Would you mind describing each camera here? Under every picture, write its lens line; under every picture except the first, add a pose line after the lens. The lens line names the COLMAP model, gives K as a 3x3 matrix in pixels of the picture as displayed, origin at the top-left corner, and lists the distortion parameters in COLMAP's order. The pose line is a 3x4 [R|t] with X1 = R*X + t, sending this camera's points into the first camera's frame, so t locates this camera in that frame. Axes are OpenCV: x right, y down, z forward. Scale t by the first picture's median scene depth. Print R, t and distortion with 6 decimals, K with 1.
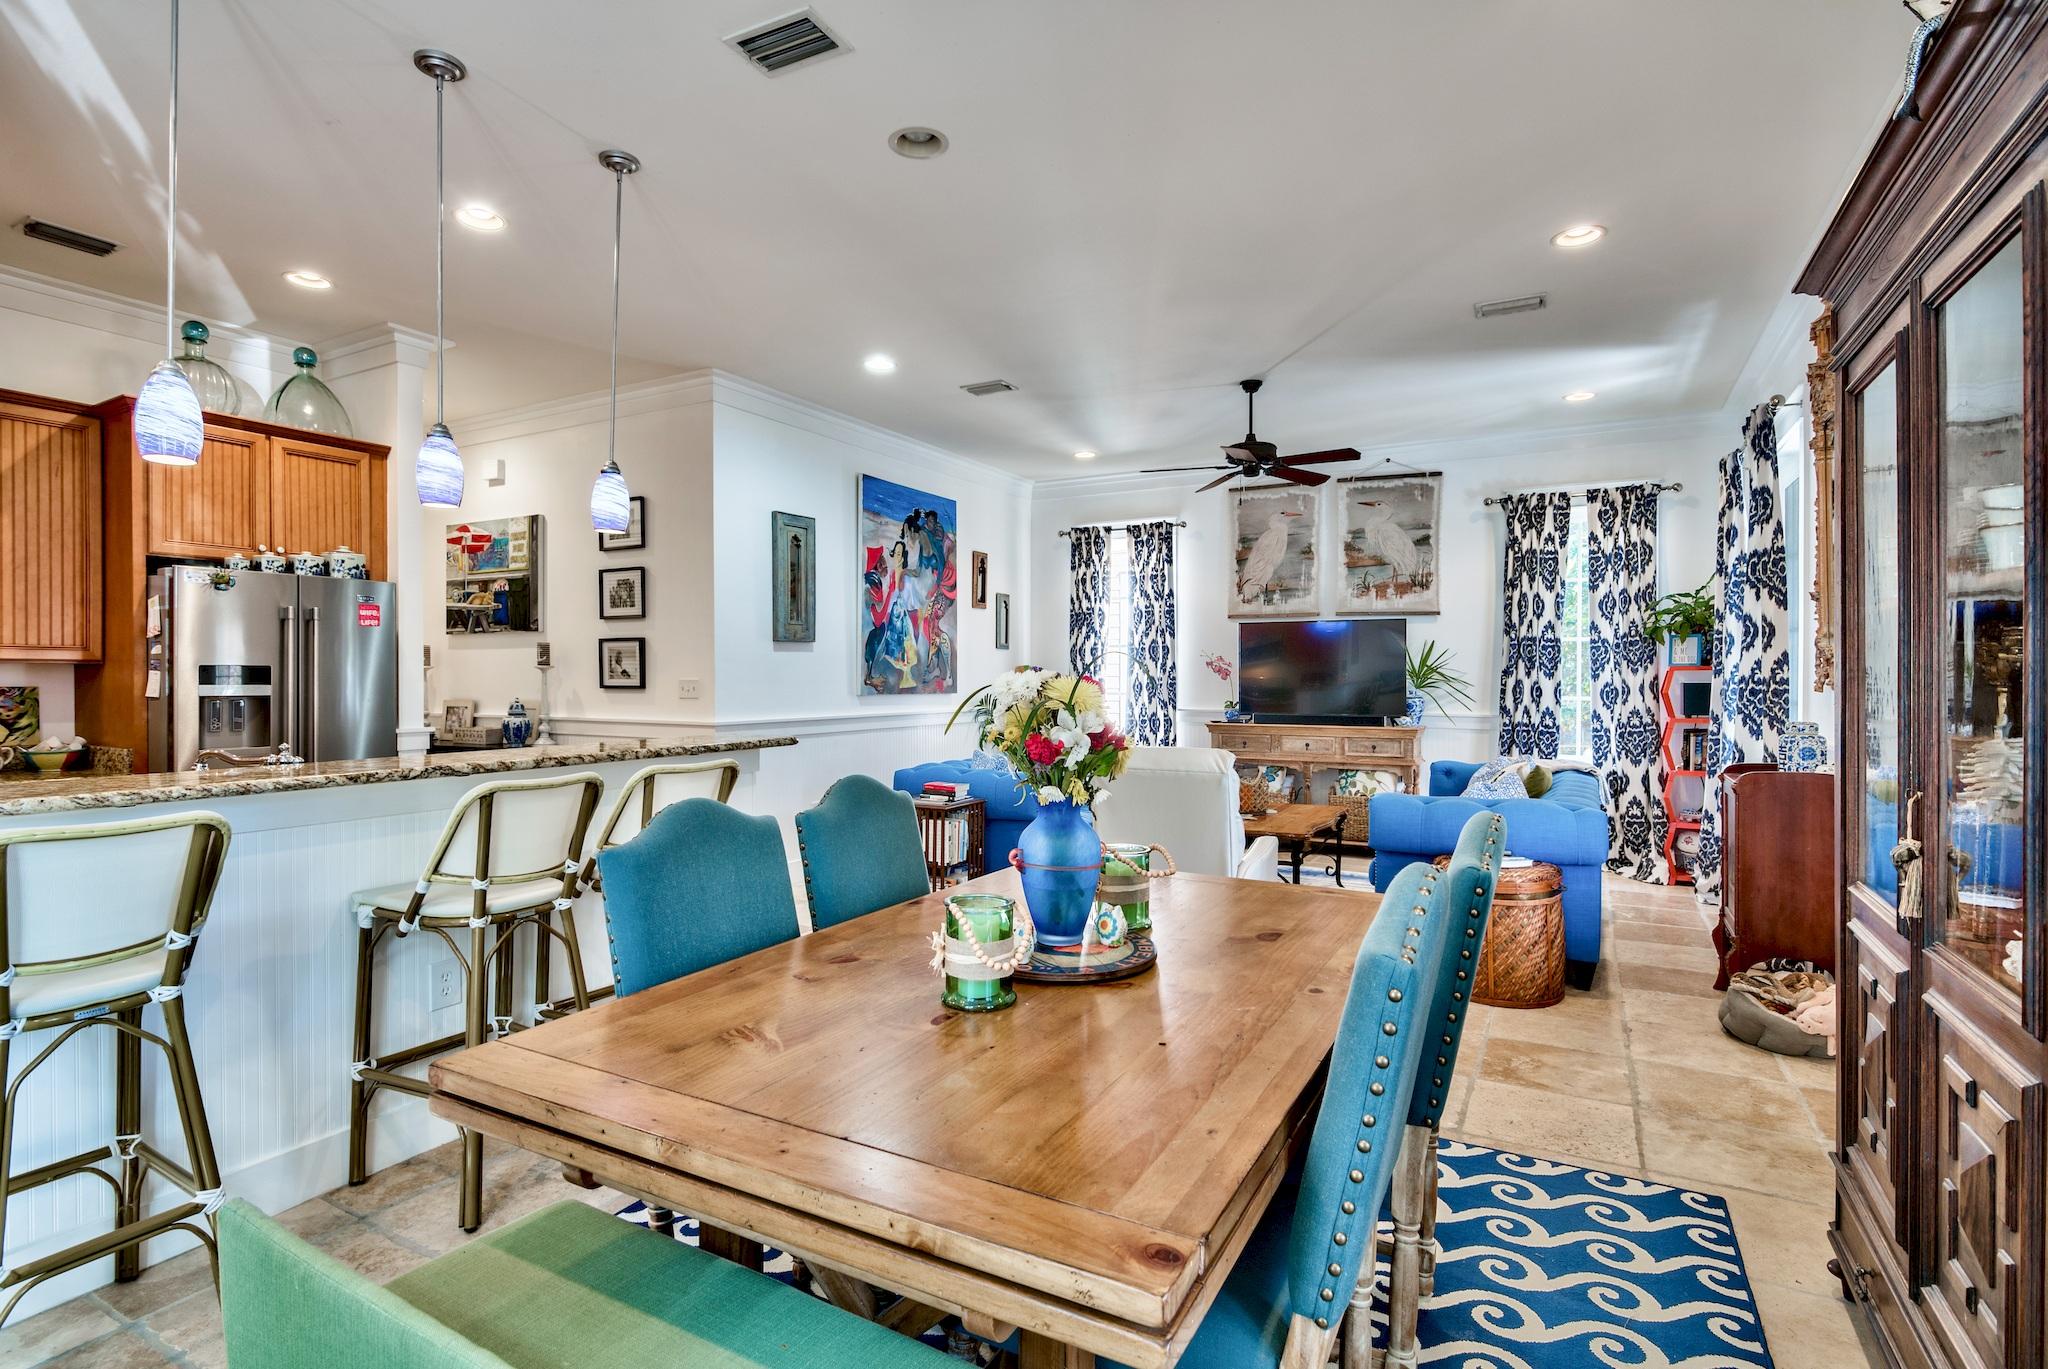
lens RADIAL K [[1011.2, 0, 1017.3], [0, 1011.2, 678.3], [0, 0, 1]] dist [0.008140, -0.001172]
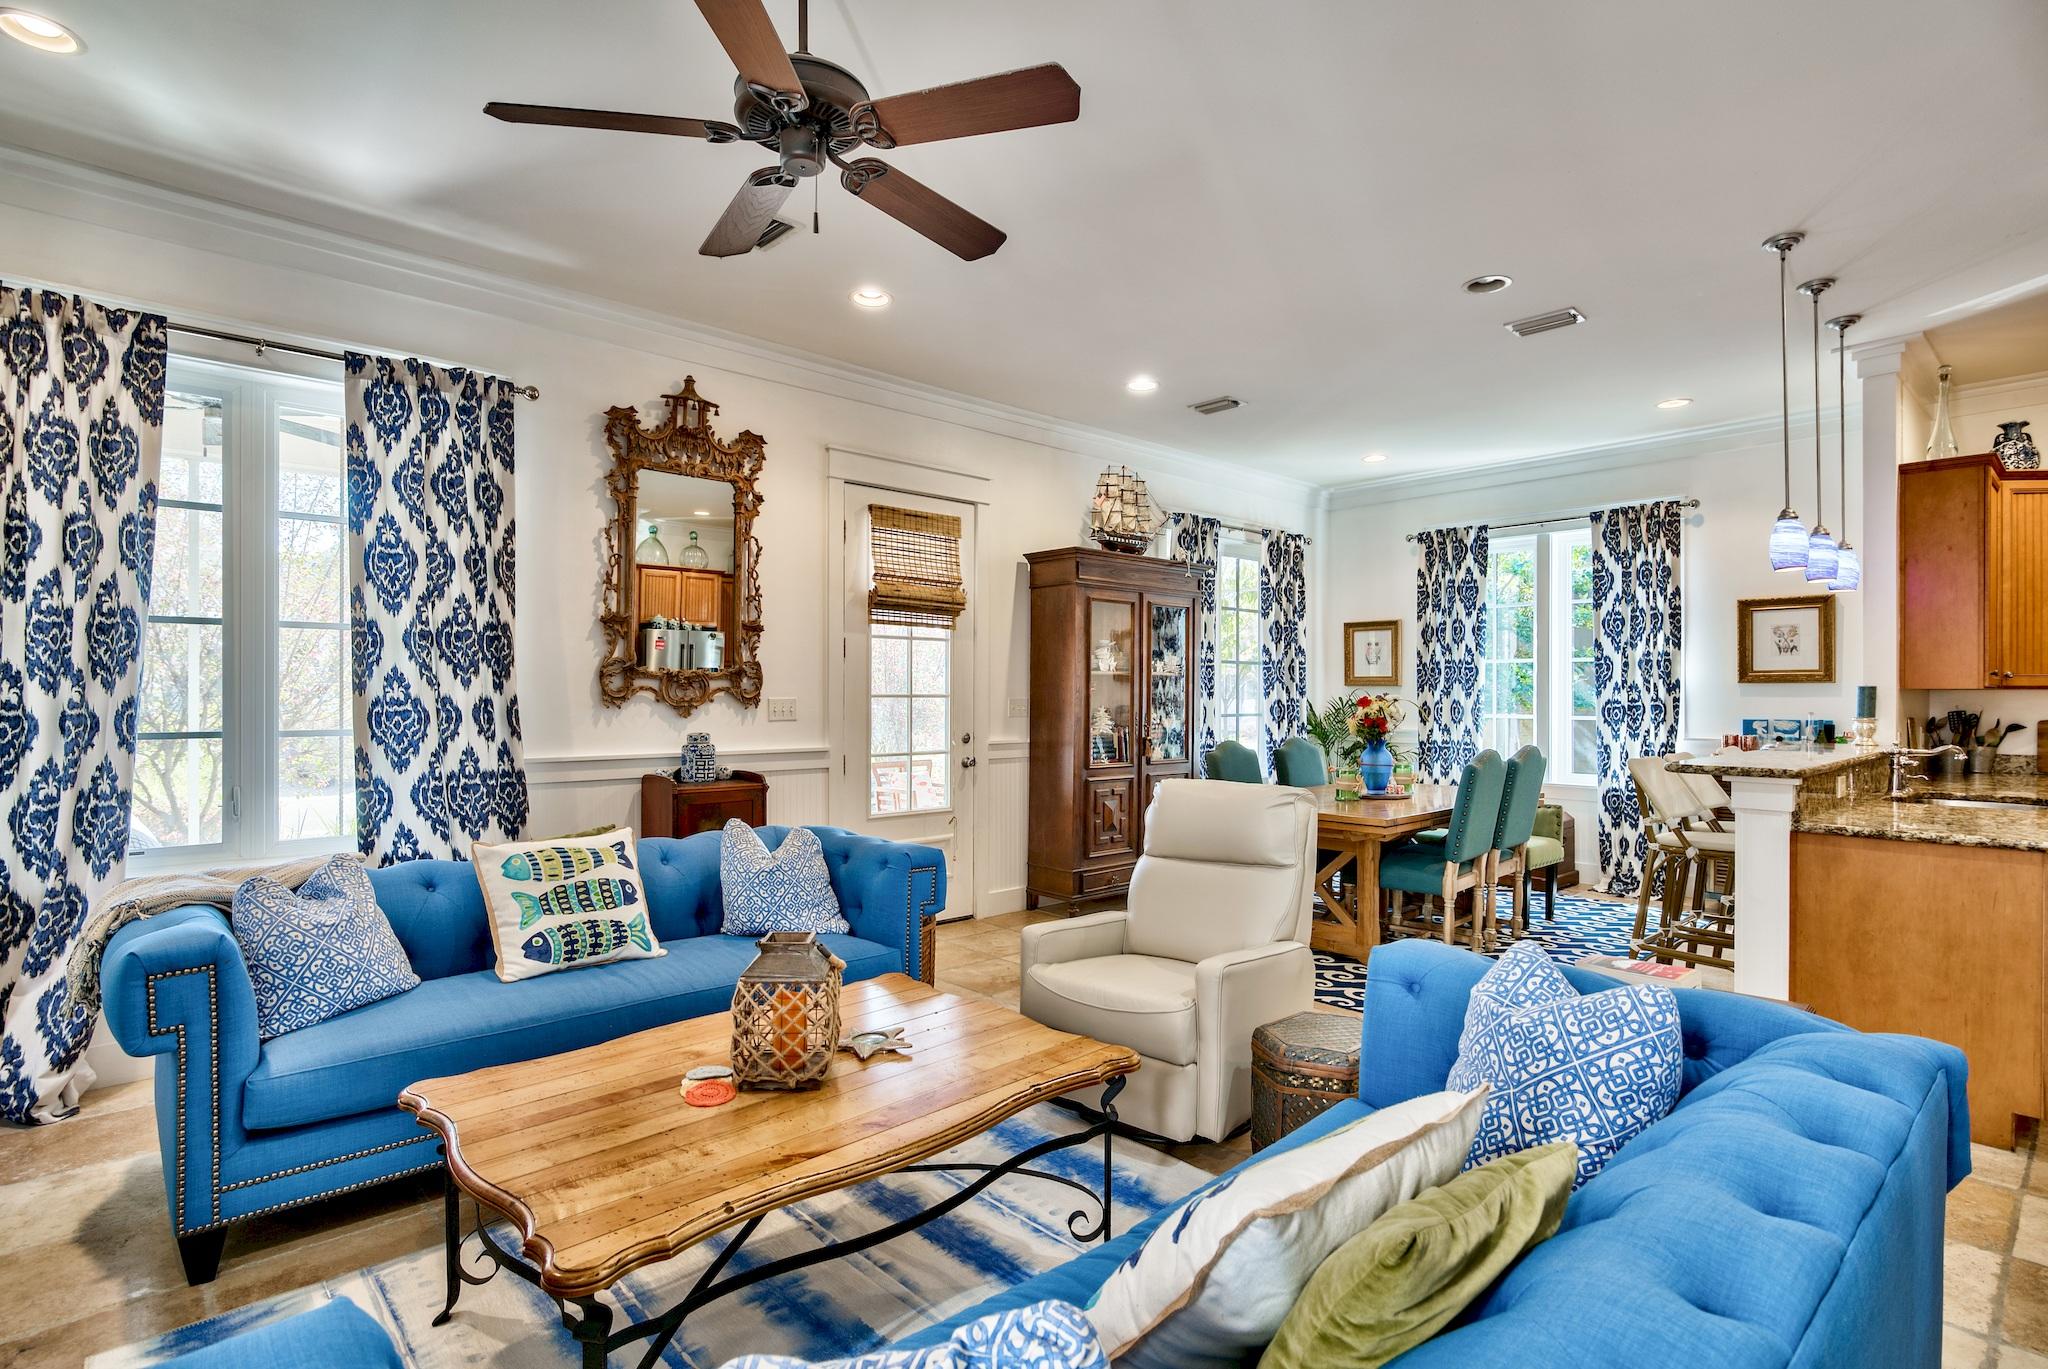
lens RADIAL K [[1011.2, 0, 1021.6], [0, 1011.2, 695.5], [0, 0, 1]] dist [0.008140, -0.001172]
pose [[-0.949366, -0.002223, 0.314165, 0.026550], [-0.000830, 0.999989, 0.004566, -0.002907], [-0.314172, 0.004074, -0.949357, 1.140235]]
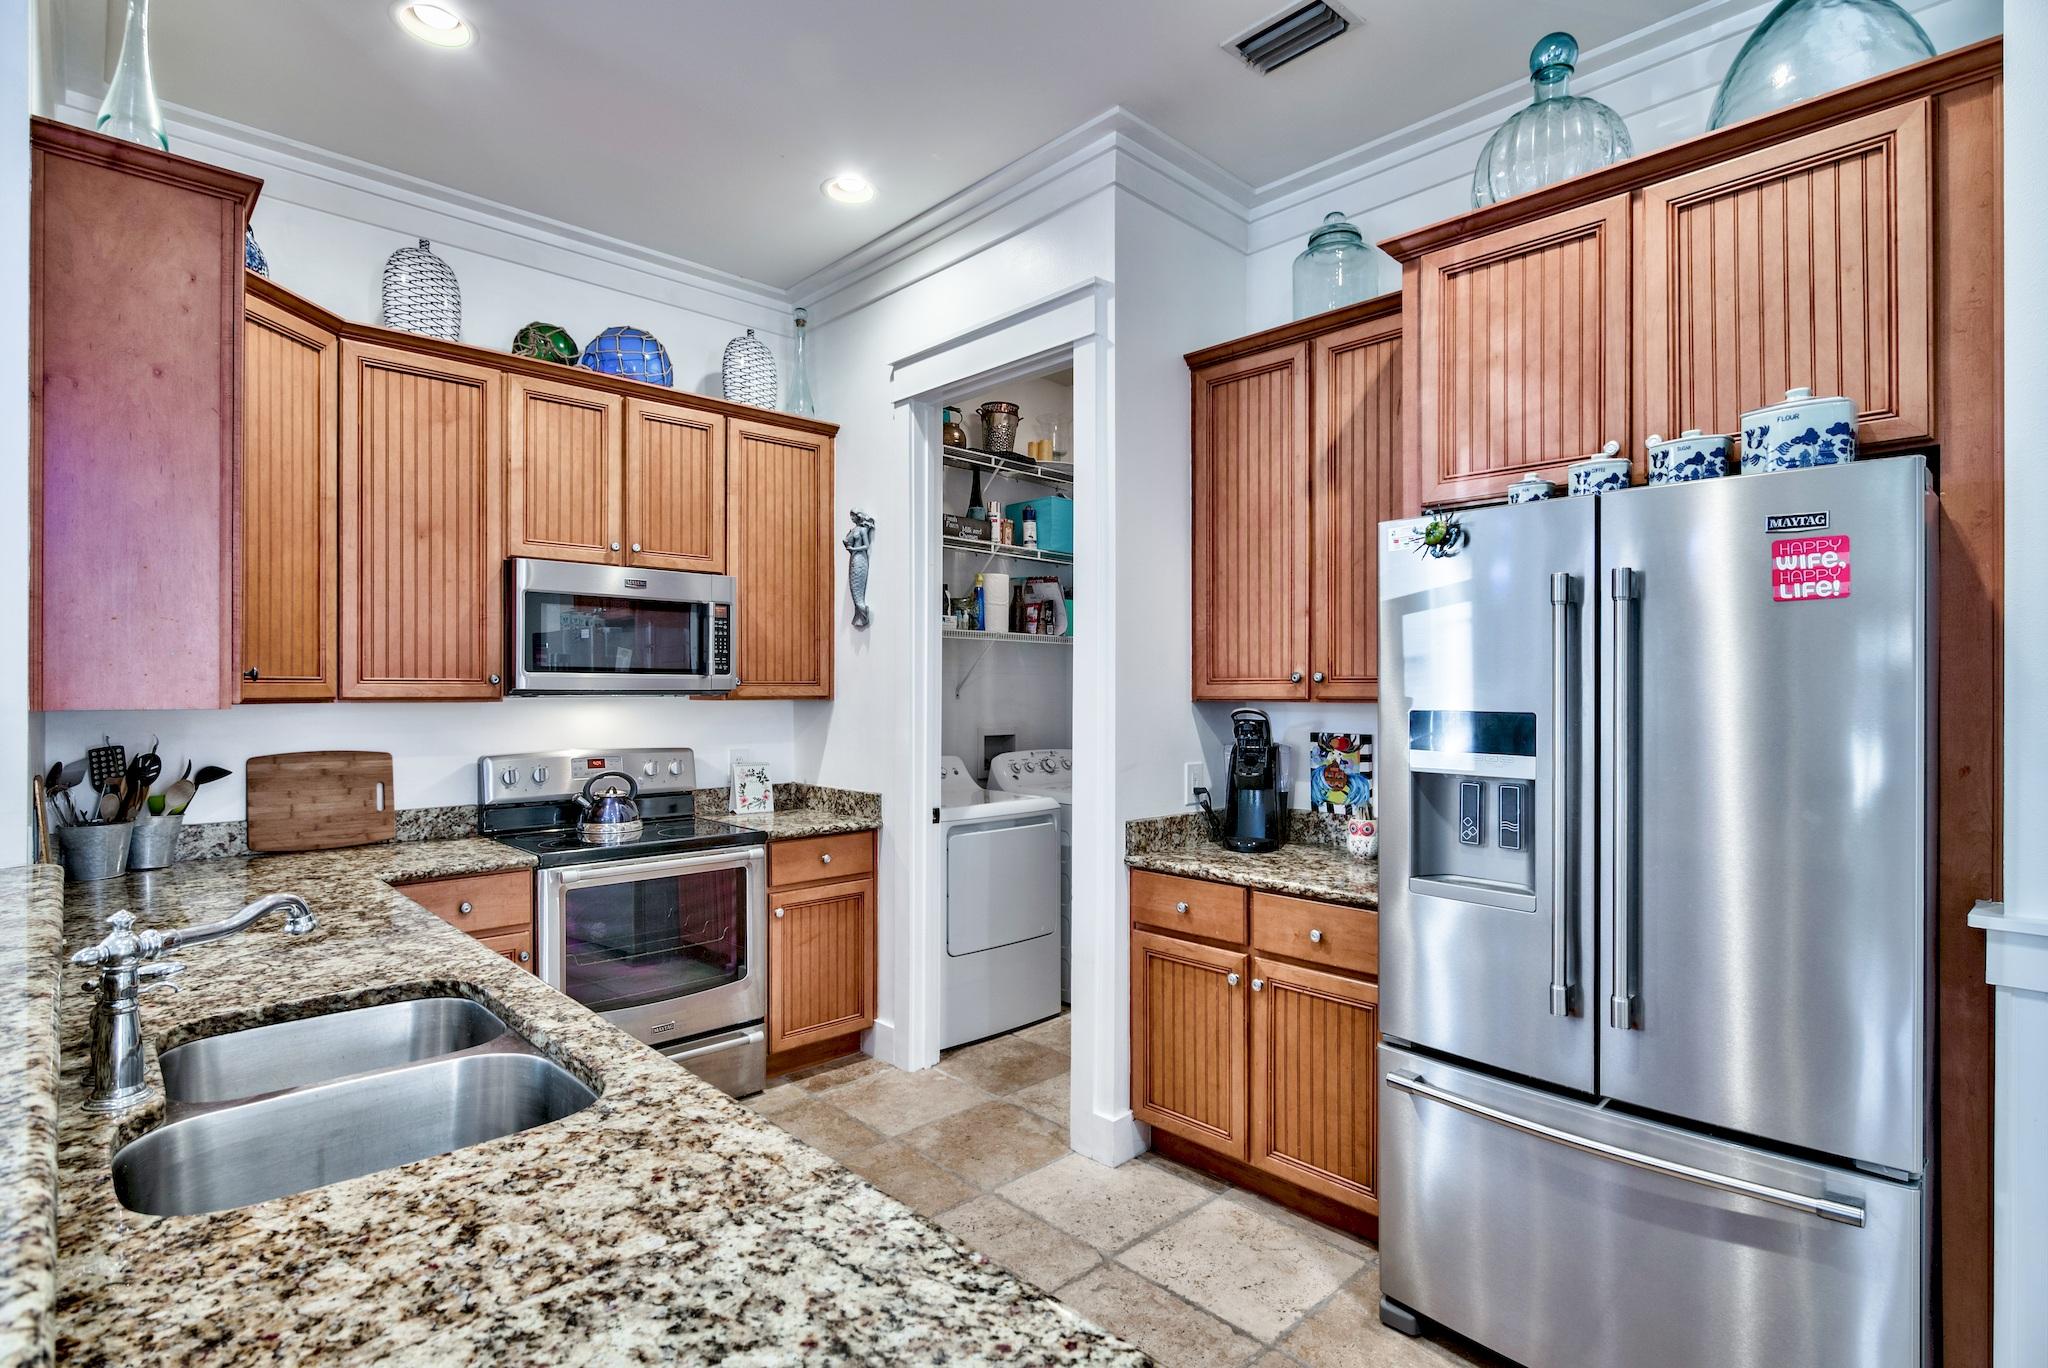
lens RADIAL K [[1011.2, 0, 1034.6], [0, 1011.2, 685.1], [0, 0, 1]] dist [0.008140, -0.001172]
pose [[-0.308932, -0.007218, -0.951057, -0.161444], [-0.008741, 0.999951, -0.004749, -0.012869], [0.951044, 0.006846, -0.308979, 0.602380]]
